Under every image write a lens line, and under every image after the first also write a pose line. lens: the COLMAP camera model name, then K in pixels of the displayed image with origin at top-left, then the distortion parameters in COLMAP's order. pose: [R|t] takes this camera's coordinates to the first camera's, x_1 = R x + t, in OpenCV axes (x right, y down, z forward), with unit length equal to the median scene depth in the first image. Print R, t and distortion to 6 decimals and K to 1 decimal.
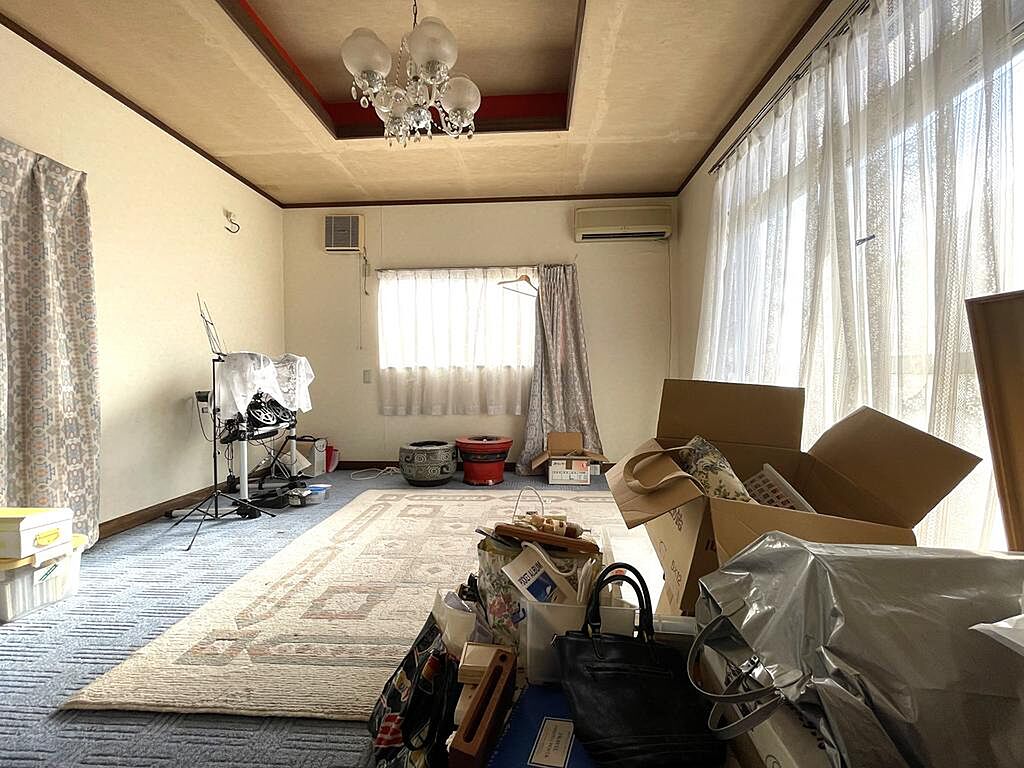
lens RADIAL K [[411.1, 0, 510.2], [0, 411.1, 379.0], [0, 0, 1]] dist [0.001455, 0.000088]
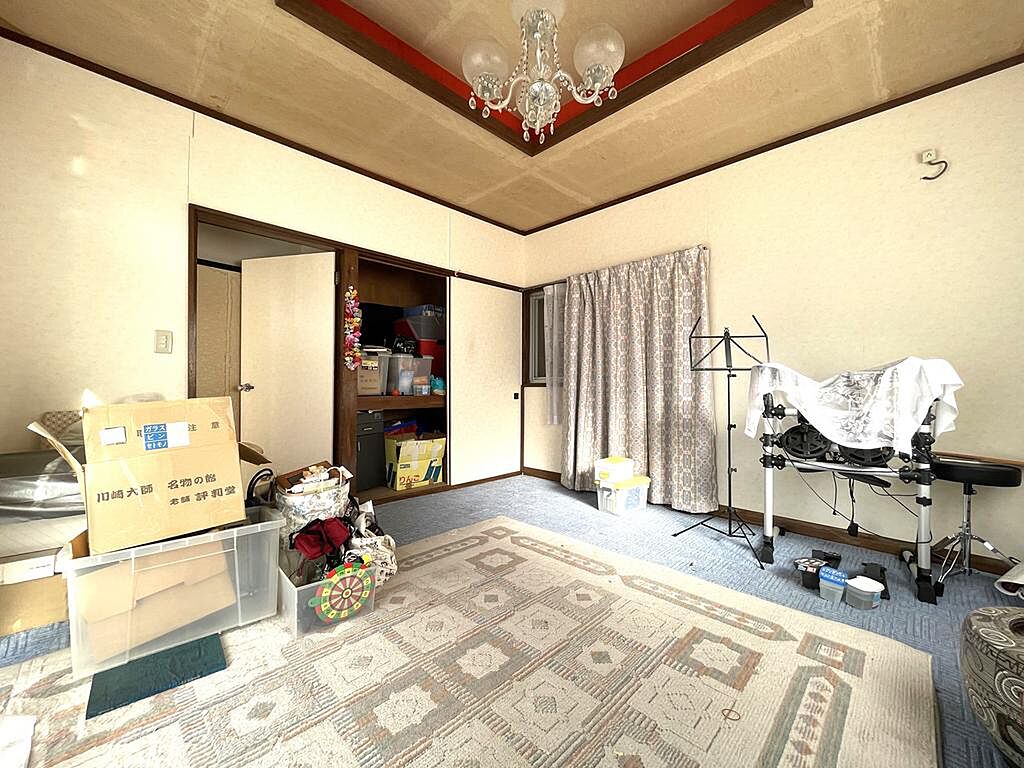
lens RADIAL K [[411.1, 0, 509.4], [0, 411.1, 381.7], [0, 0, 1]] dist [0.001455, 0.000088]
pose [[-0.663510, -0.001273, -0.748167, 0.397660], [-0.004597, 0.999987, 0.002376, -0.033356], [0.748154, 0.005016, -0.663507, 1.303848]]
